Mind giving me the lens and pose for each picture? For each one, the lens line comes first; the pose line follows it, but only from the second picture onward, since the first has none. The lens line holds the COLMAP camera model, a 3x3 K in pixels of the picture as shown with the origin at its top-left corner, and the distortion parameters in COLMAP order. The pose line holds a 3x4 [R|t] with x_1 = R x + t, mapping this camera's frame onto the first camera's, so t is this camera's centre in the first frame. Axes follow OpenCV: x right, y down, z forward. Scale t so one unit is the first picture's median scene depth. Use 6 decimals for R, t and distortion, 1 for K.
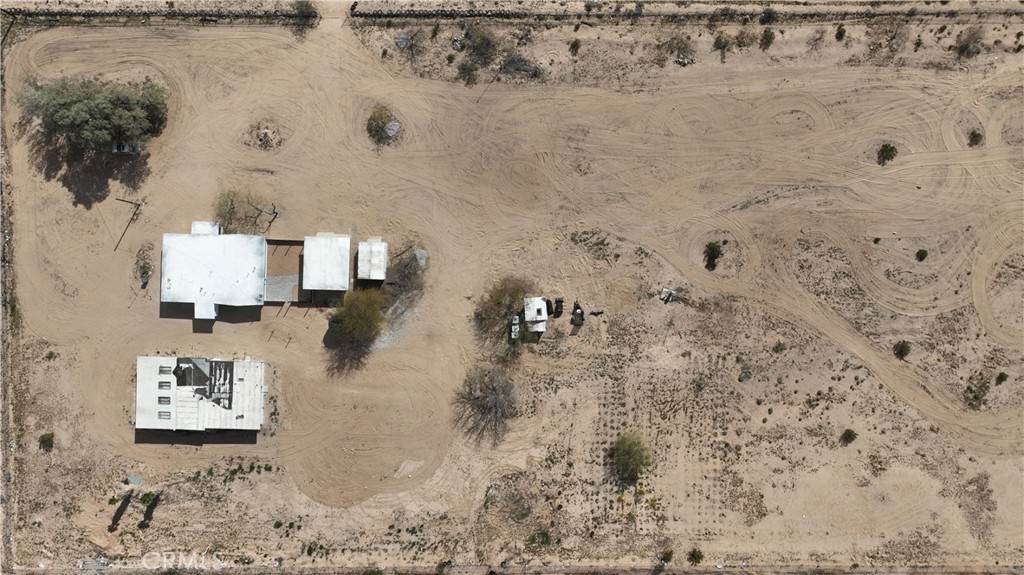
lens RADIAL K [[710.2, 0, 512.0], [0, 710.2, 287.5], [0, 0, 1]] dist [-0.005703, 0.019695]
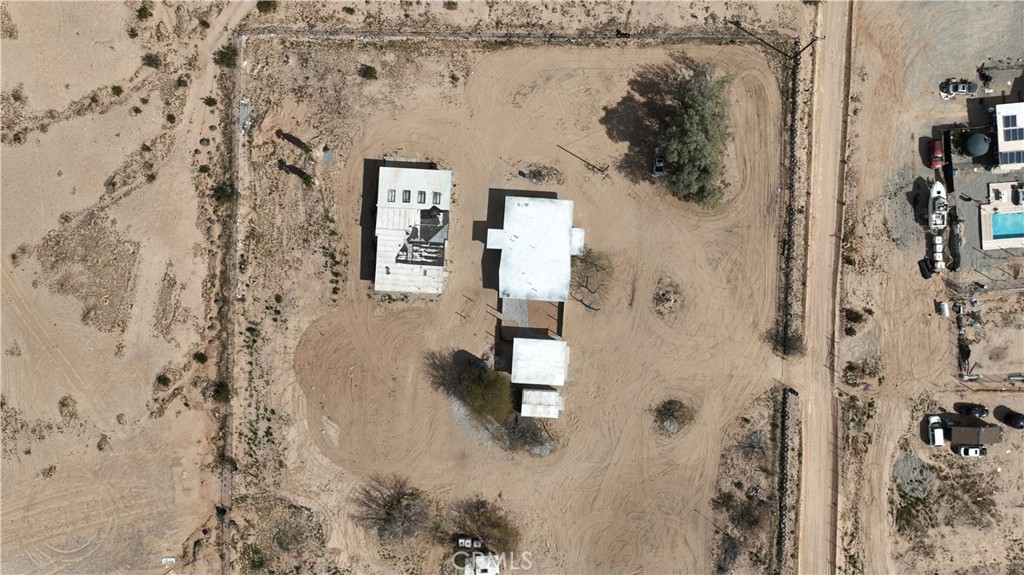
lens RADIAL K [[710.2, 0, 512.0], [0, 710.2, 287.5], [0, 0, 1]] dist [-0.005703, 0.019695]
pose [[-0.028773, 0.999579, 0.003601, -0.360091], [-0.999538, -0.028736, -0.009950, 0.016573], [-0.009842, -0.003886, 0.999944, -0.000517]]
